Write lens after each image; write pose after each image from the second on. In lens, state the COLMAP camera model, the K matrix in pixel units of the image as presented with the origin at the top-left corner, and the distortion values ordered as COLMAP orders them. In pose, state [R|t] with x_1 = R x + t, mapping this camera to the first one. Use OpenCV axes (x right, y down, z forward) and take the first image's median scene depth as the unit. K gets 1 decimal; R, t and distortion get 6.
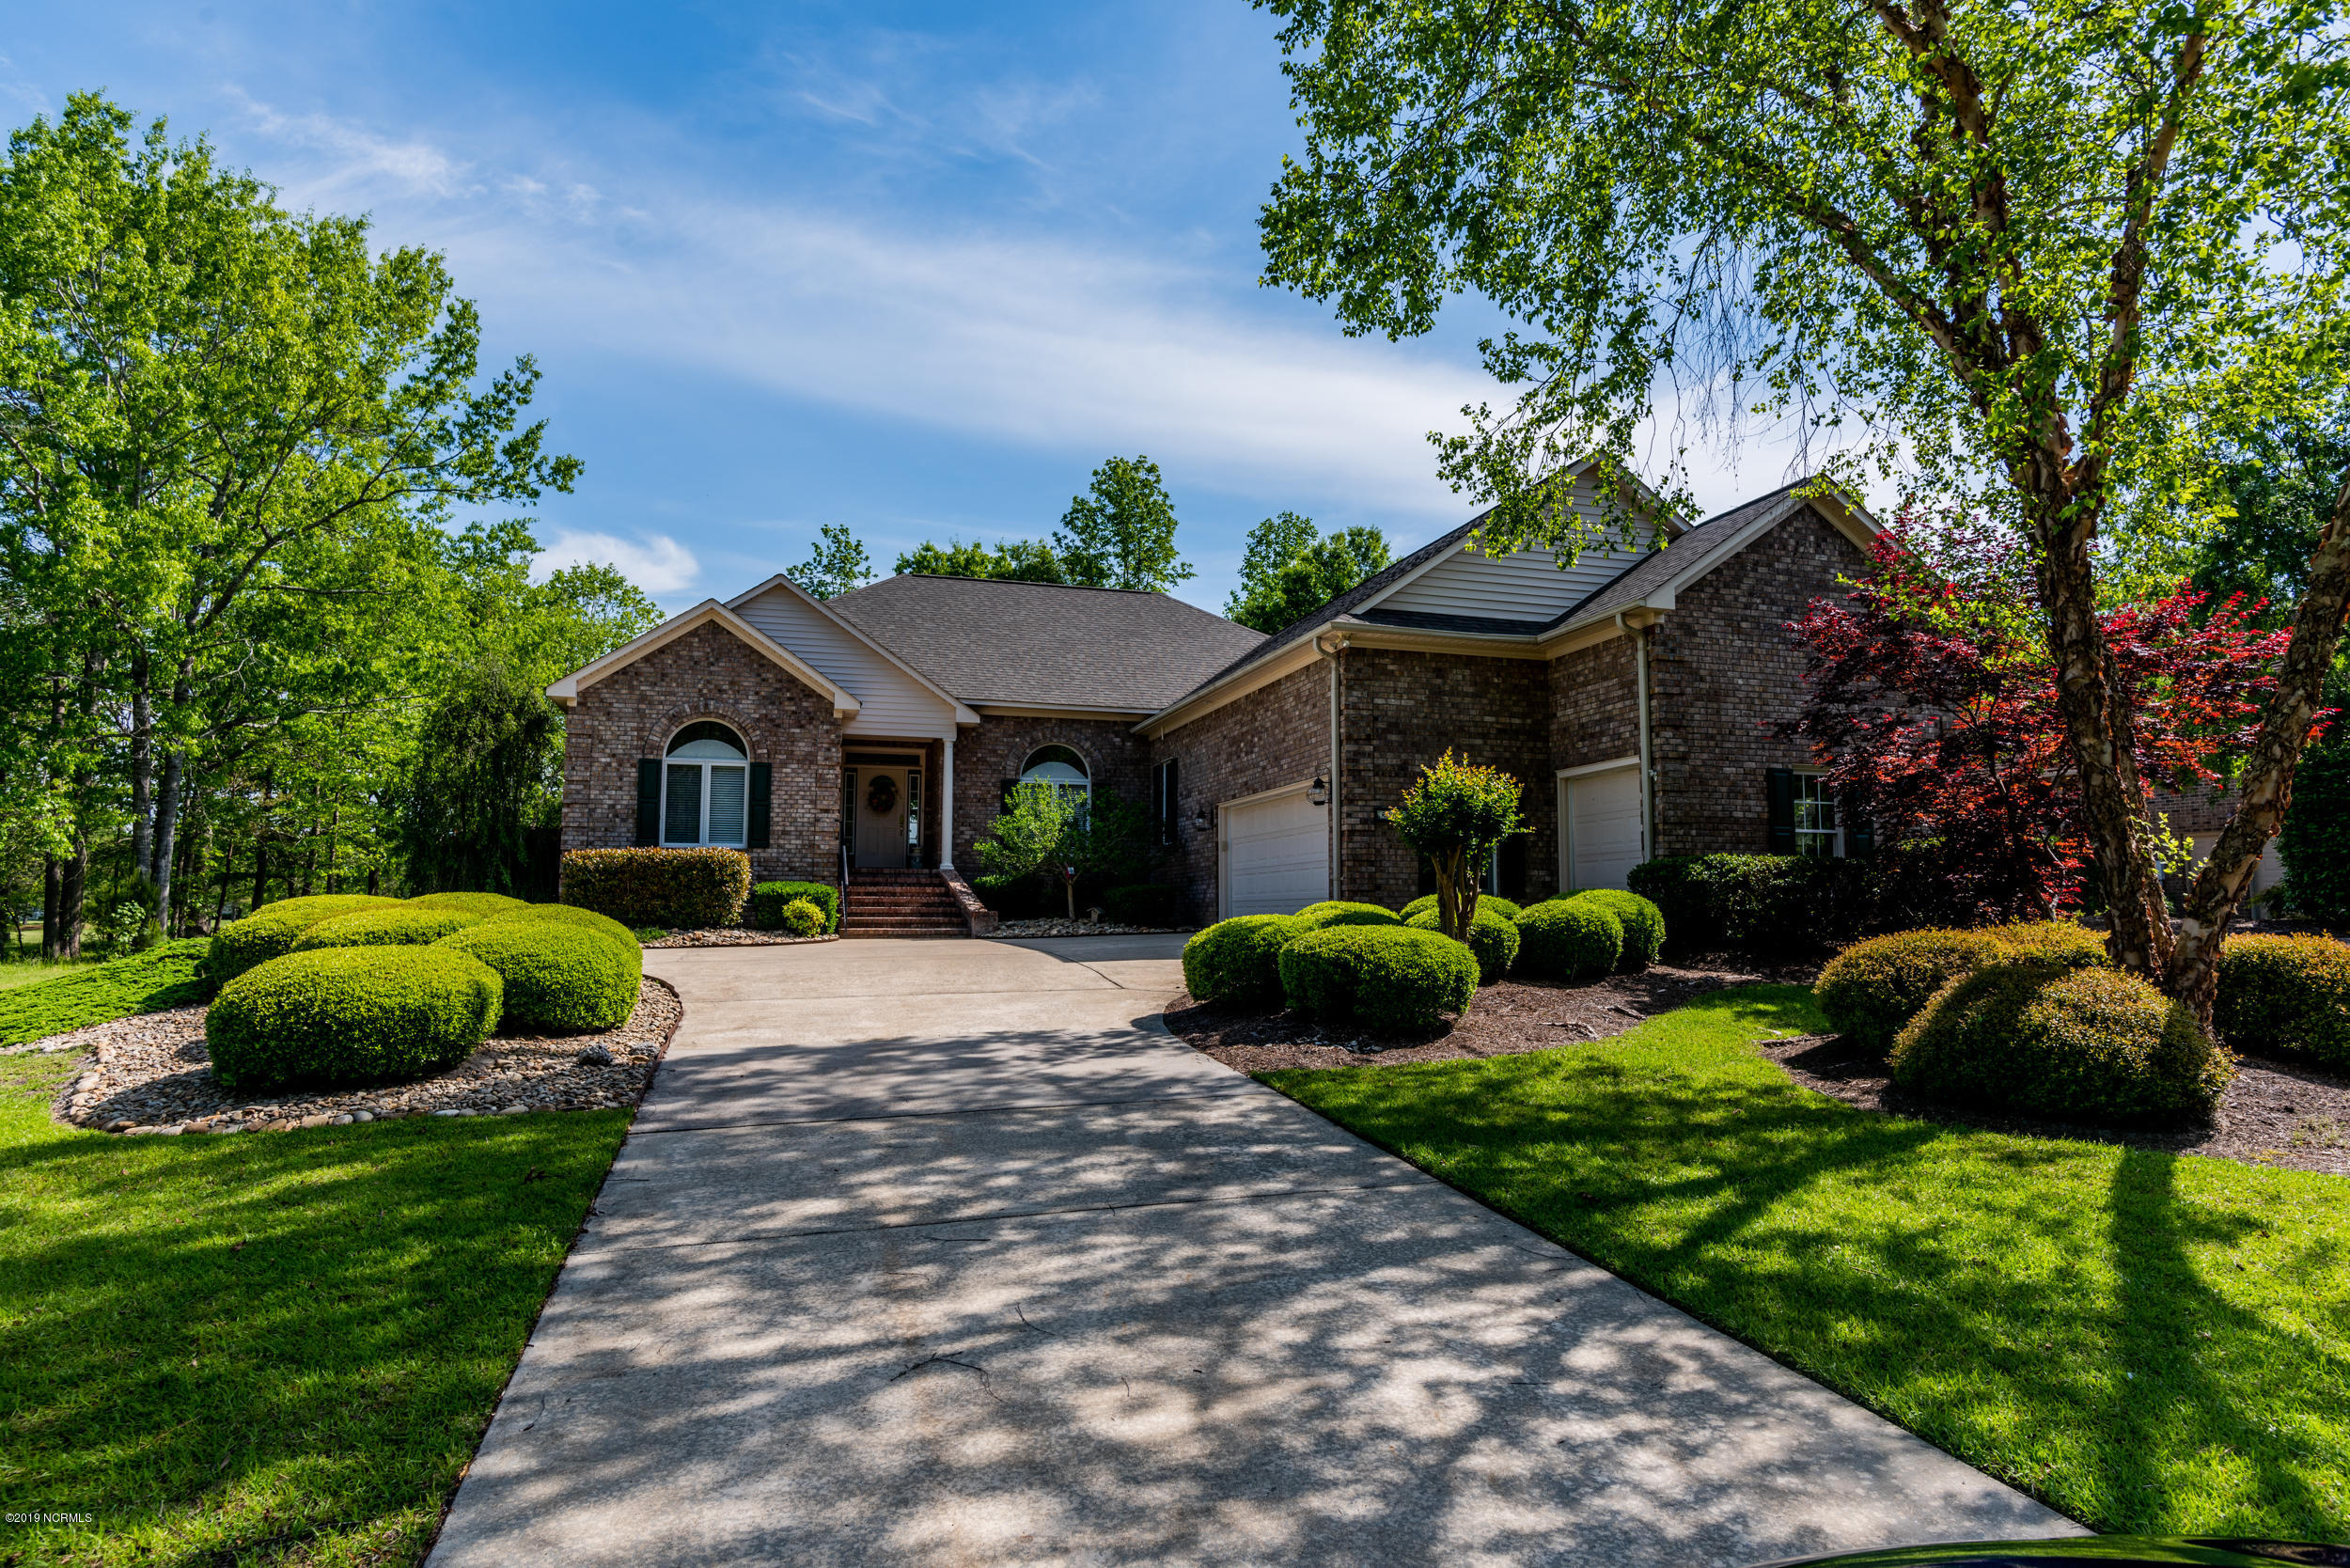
lens RADIAL K [[1345.2, 0, 1175.0], [0, 1345.2, 786.0], [0, 0, 1]] dist [-0.005290, 0.003044]
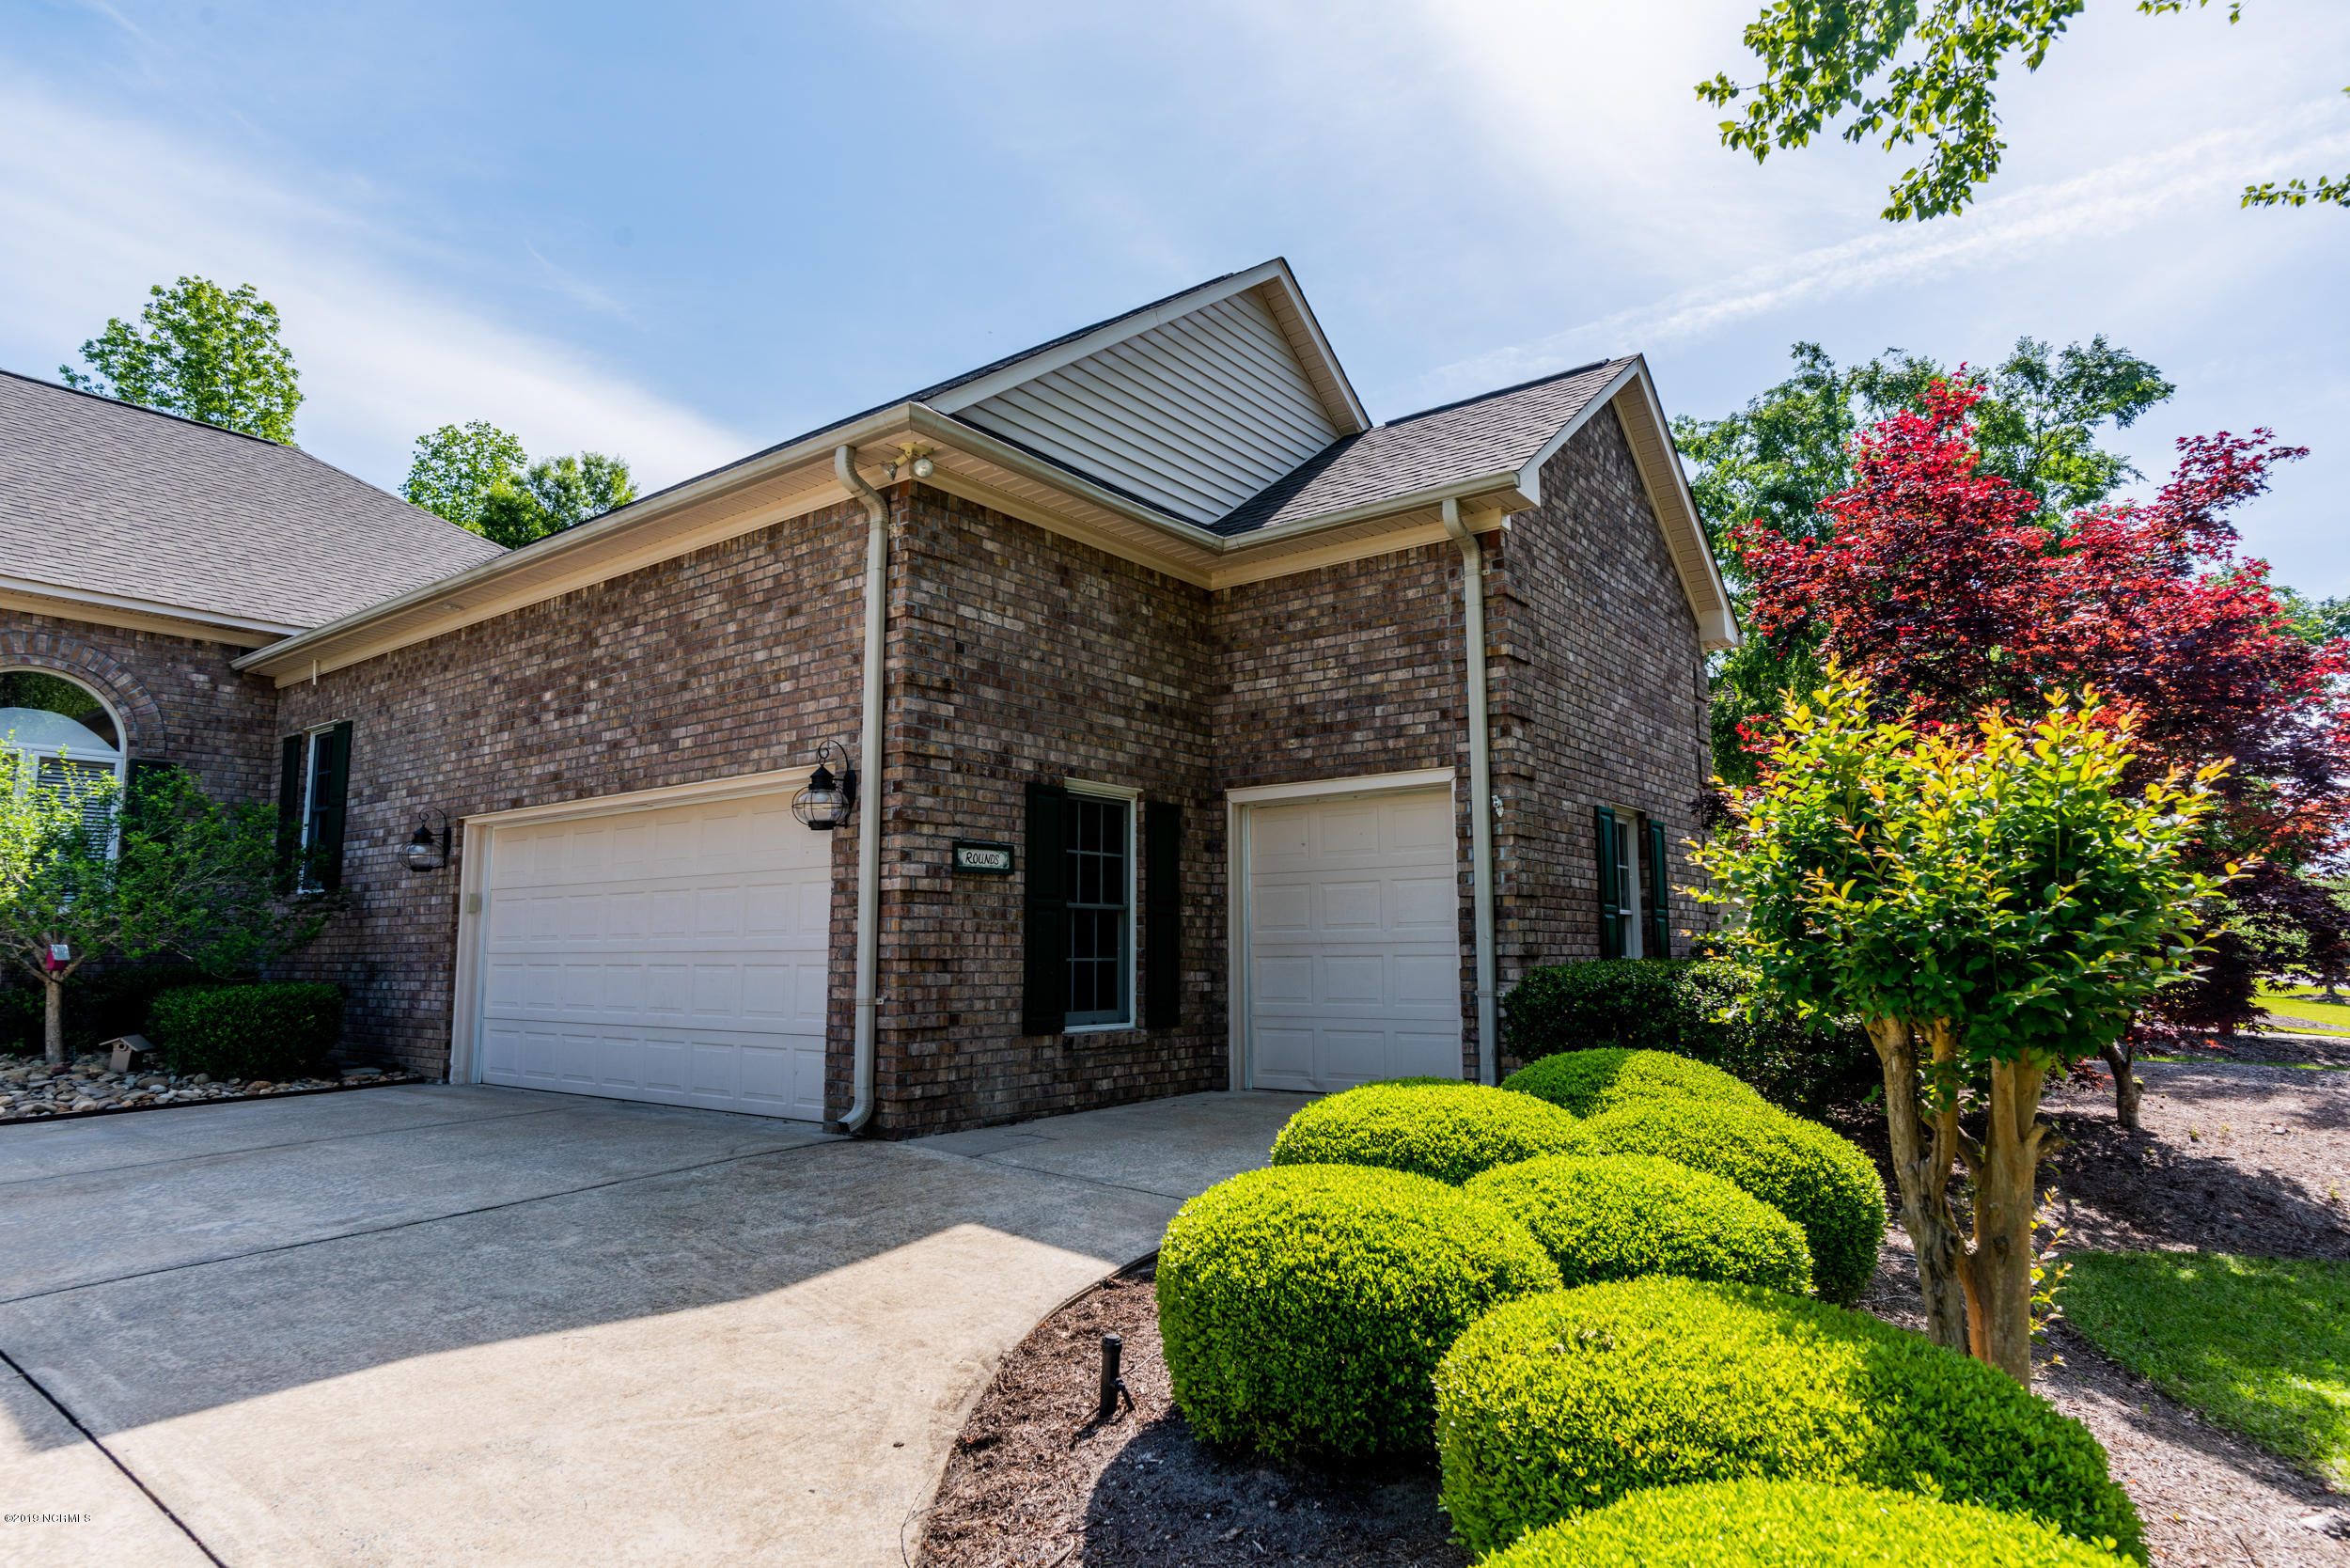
lens RADIAL K [[1345.2, 0, 1172.0], [0, 1345.2, 774.4], [0, 0, 1]] dist [-0.005290, 0.003044]
pose [[0.812313, 0.074772, 0.578409, -0.036609], [-0.052757, 0.997102, -0.054806, 0.009720], [-0.580831, 0.014005, 0.813903, 0.396580]]
